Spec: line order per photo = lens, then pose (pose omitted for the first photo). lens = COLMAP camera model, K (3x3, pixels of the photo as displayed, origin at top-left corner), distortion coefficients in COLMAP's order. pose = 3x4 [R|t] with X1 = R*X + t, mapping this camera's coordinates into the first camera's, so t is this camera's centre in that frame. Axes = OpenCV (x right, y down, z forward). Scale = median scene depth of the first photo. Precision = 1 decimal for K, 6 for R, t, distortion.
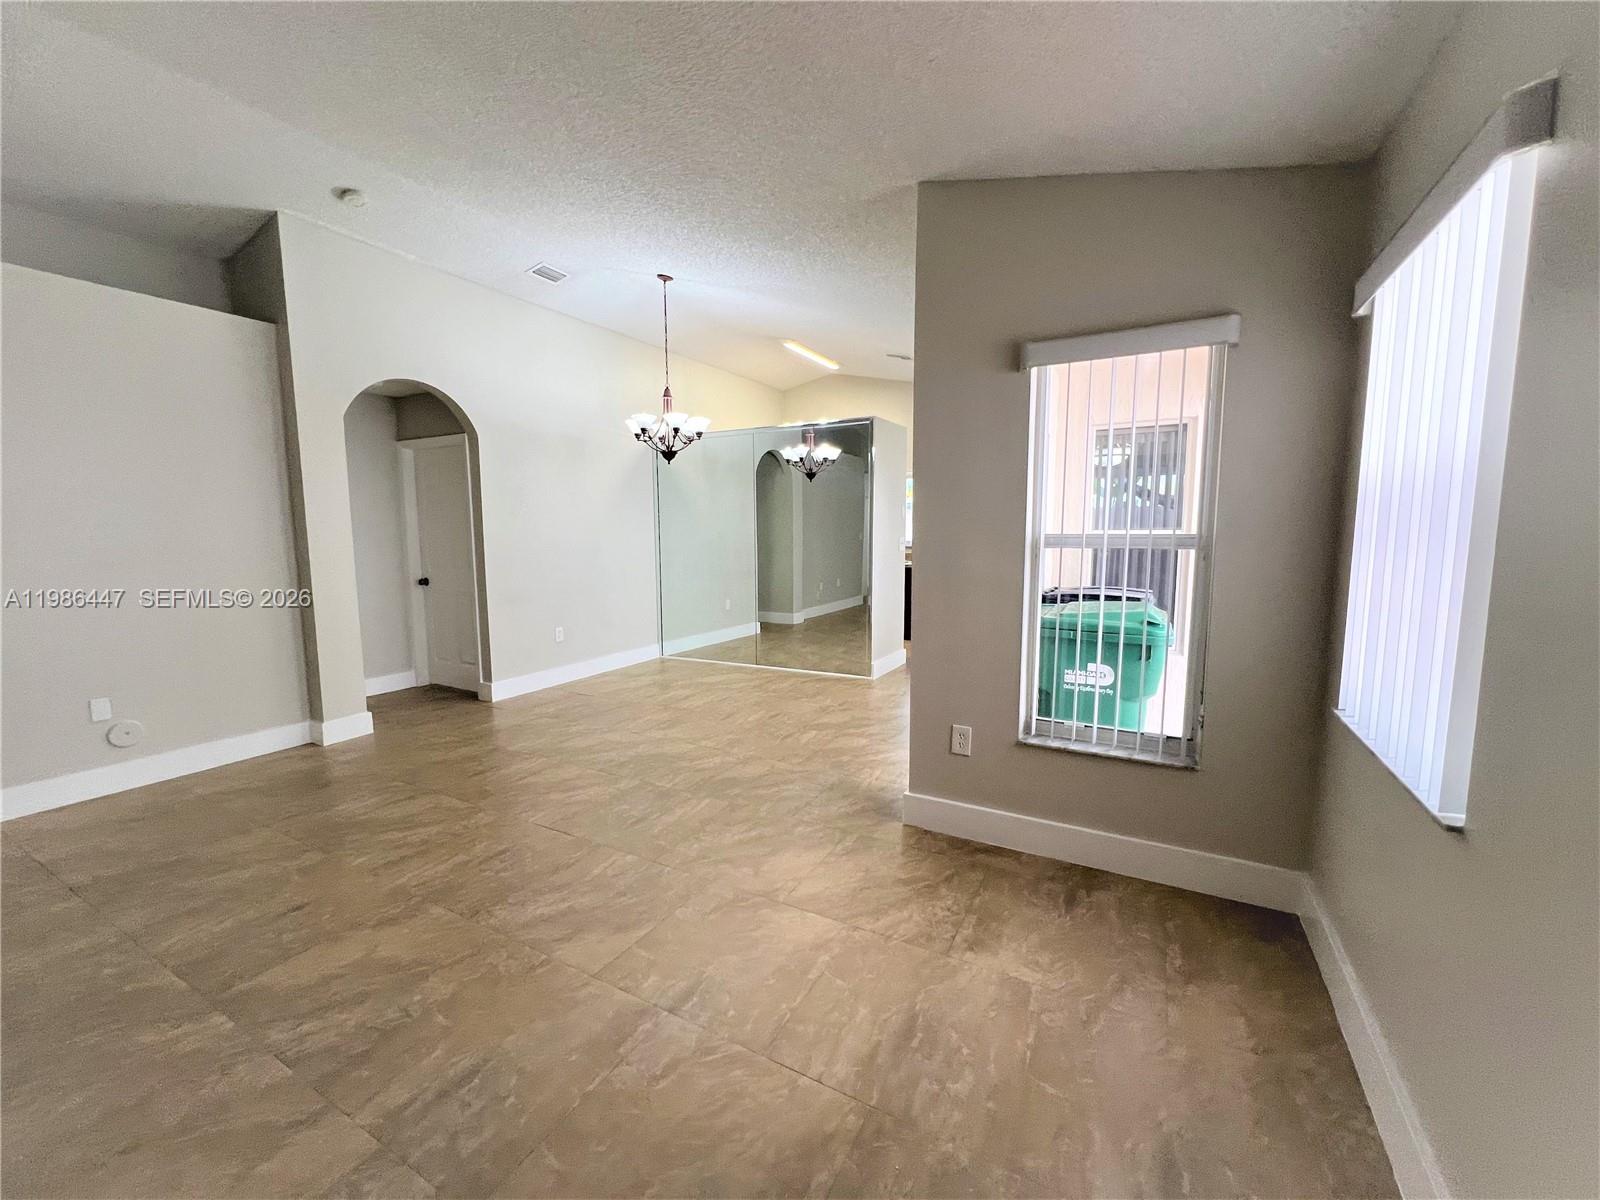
lens RADIAL K [[641.2, 0, 795.3], [0, 641.2, 604.5], [0, 0, 1]] dist [-0.003552, 0.000807]
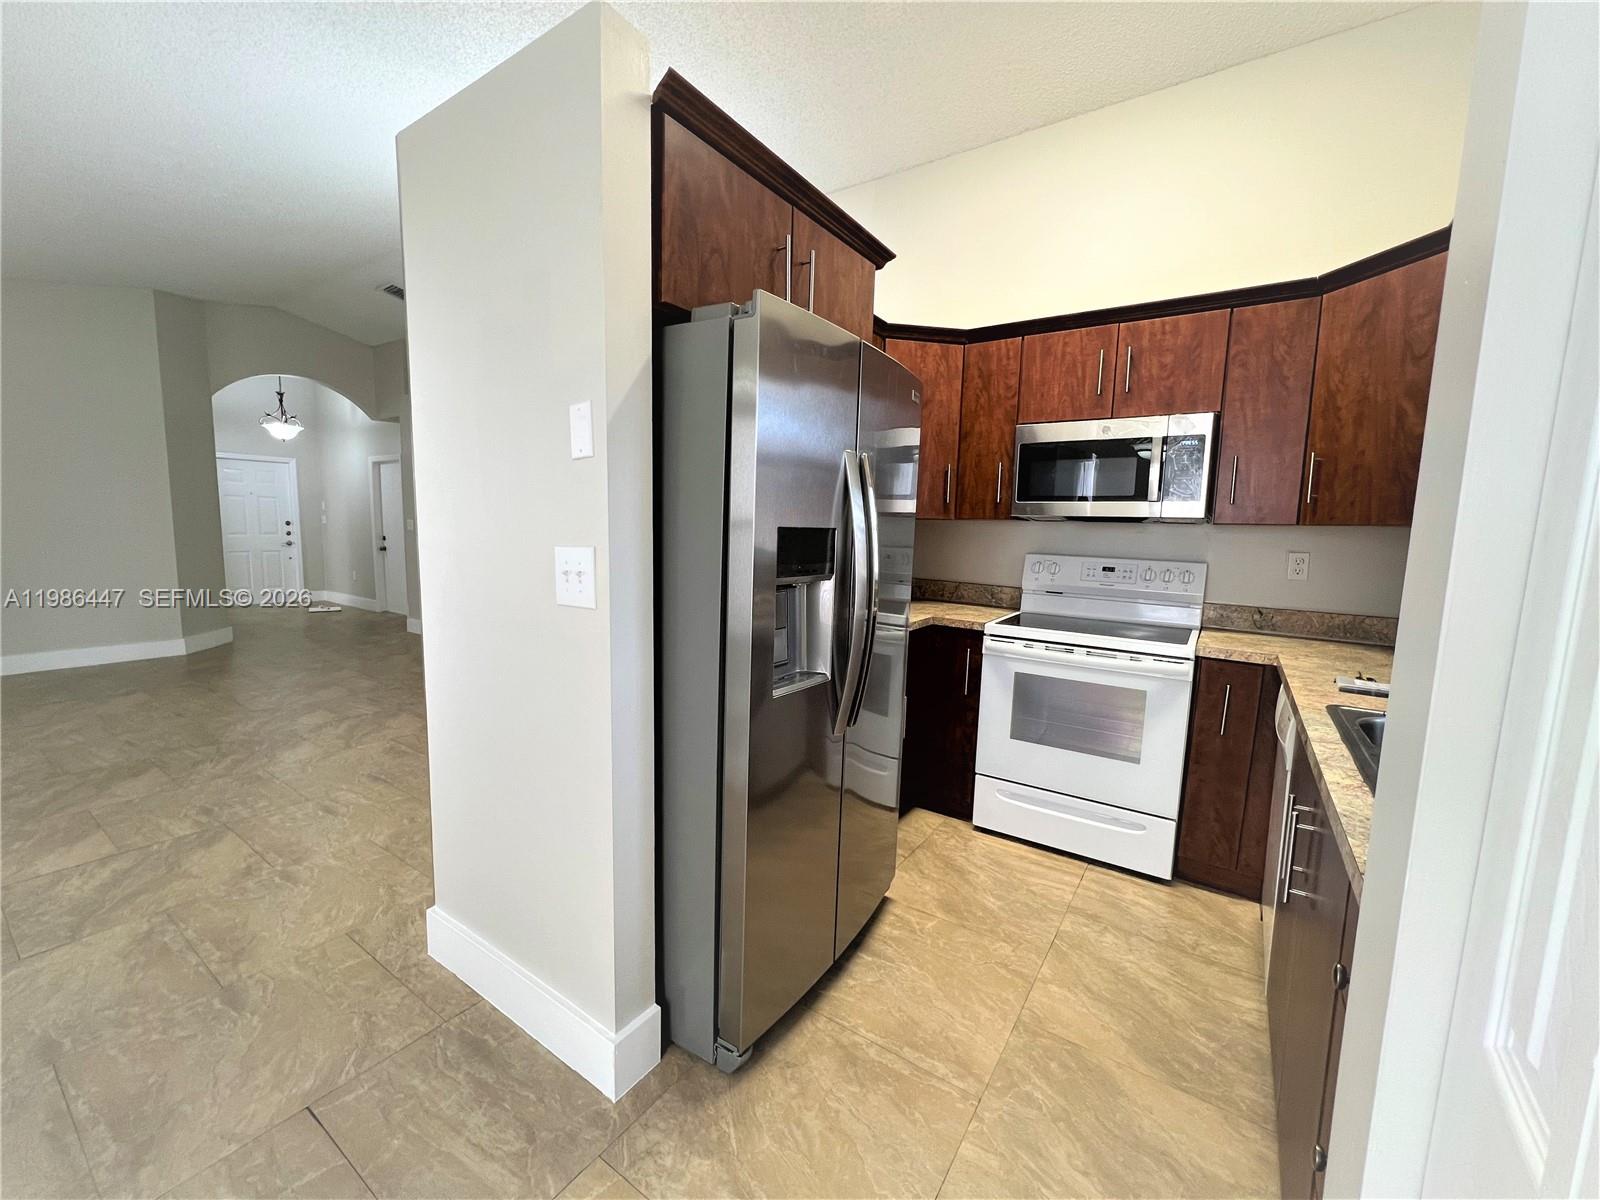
lens RADIAL K [[641.2, 0, 800.5], [0, 641.2, 600.7], [0, 0, 1]] dist [-0.003552, 0.000807]
pose [[-0.085837, 0.122918, -0.988698, 0.744473], [-0.142476, 0.980646, 0.134287, -0.247749], [0.986069, 0.152393, -0.066663, 2.119166]]
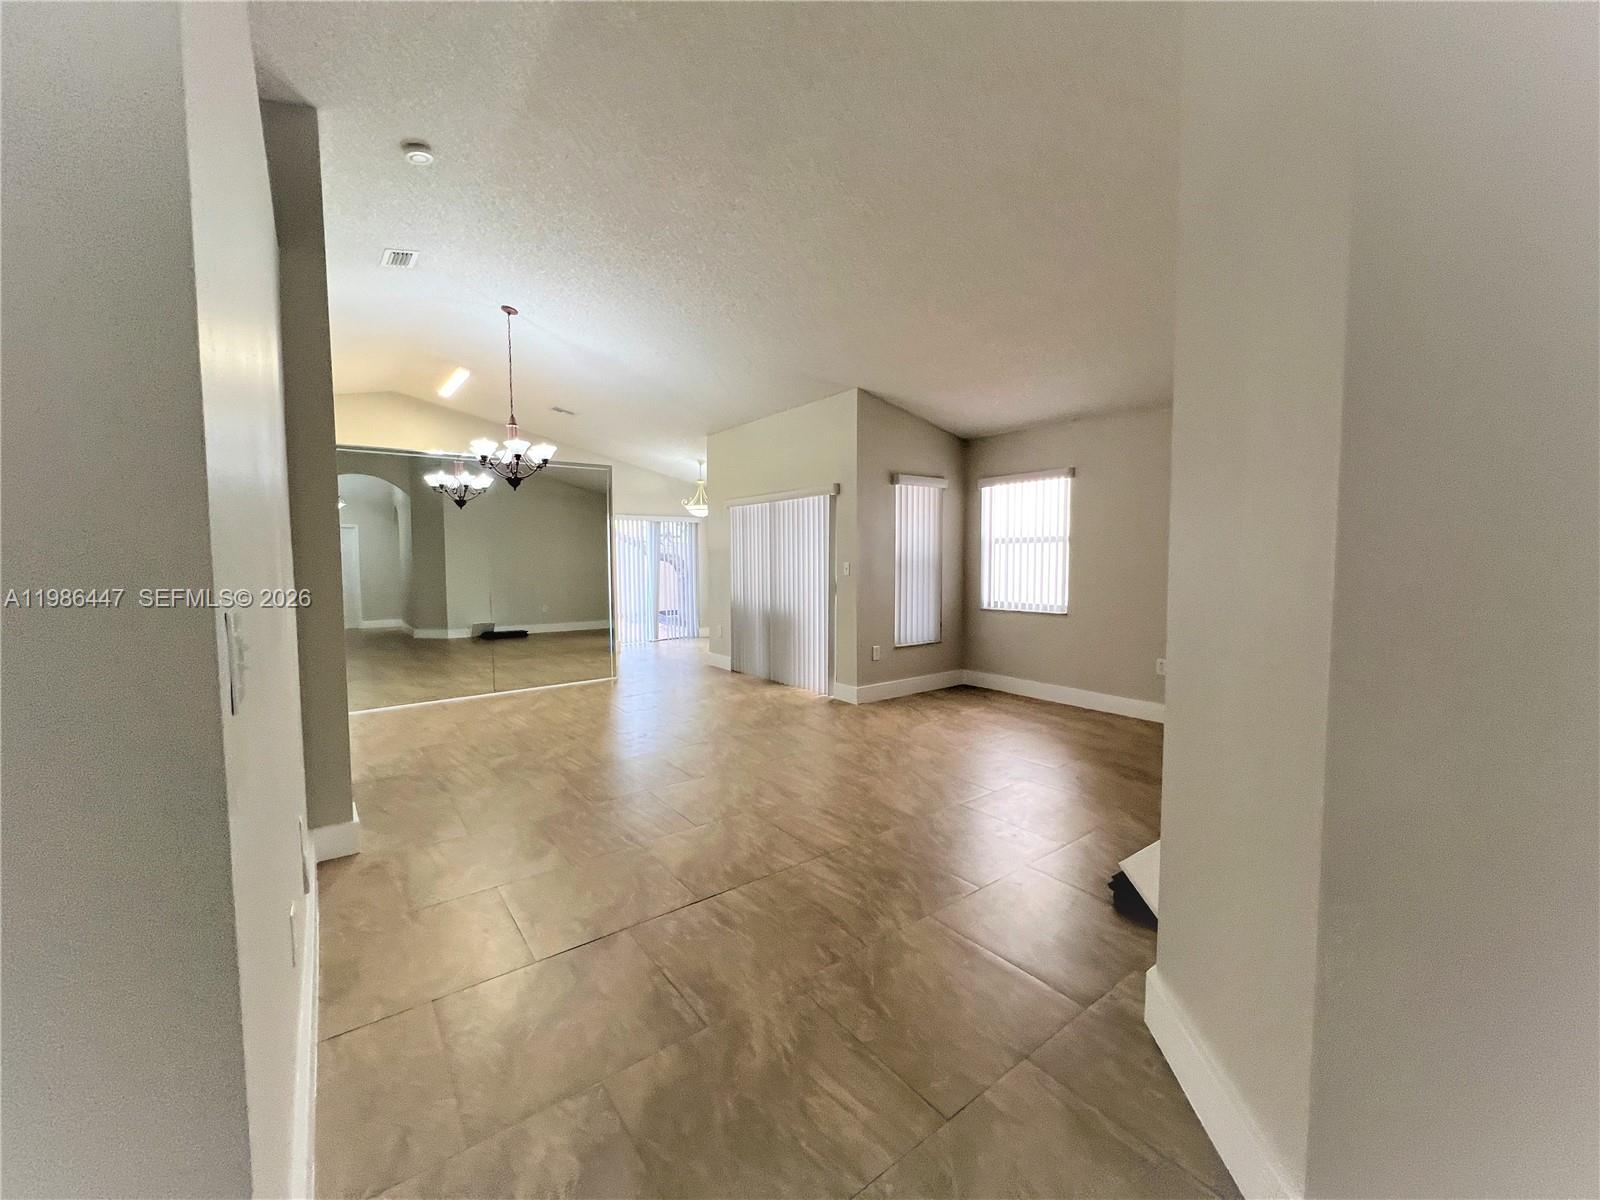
lens RADIAL K [[639.3, 0, 798.4], [0, 639.3, 609.4], [0, 0, 1]] dist [-0.003401, 0.000499]
pose [[0.407154, -0.071844, 0.910530, -1.493654], [0.113013, 0.993204, 0.027832, -0.014503], [-0.906341, 0.091570, 0.412506, 0.309282]]
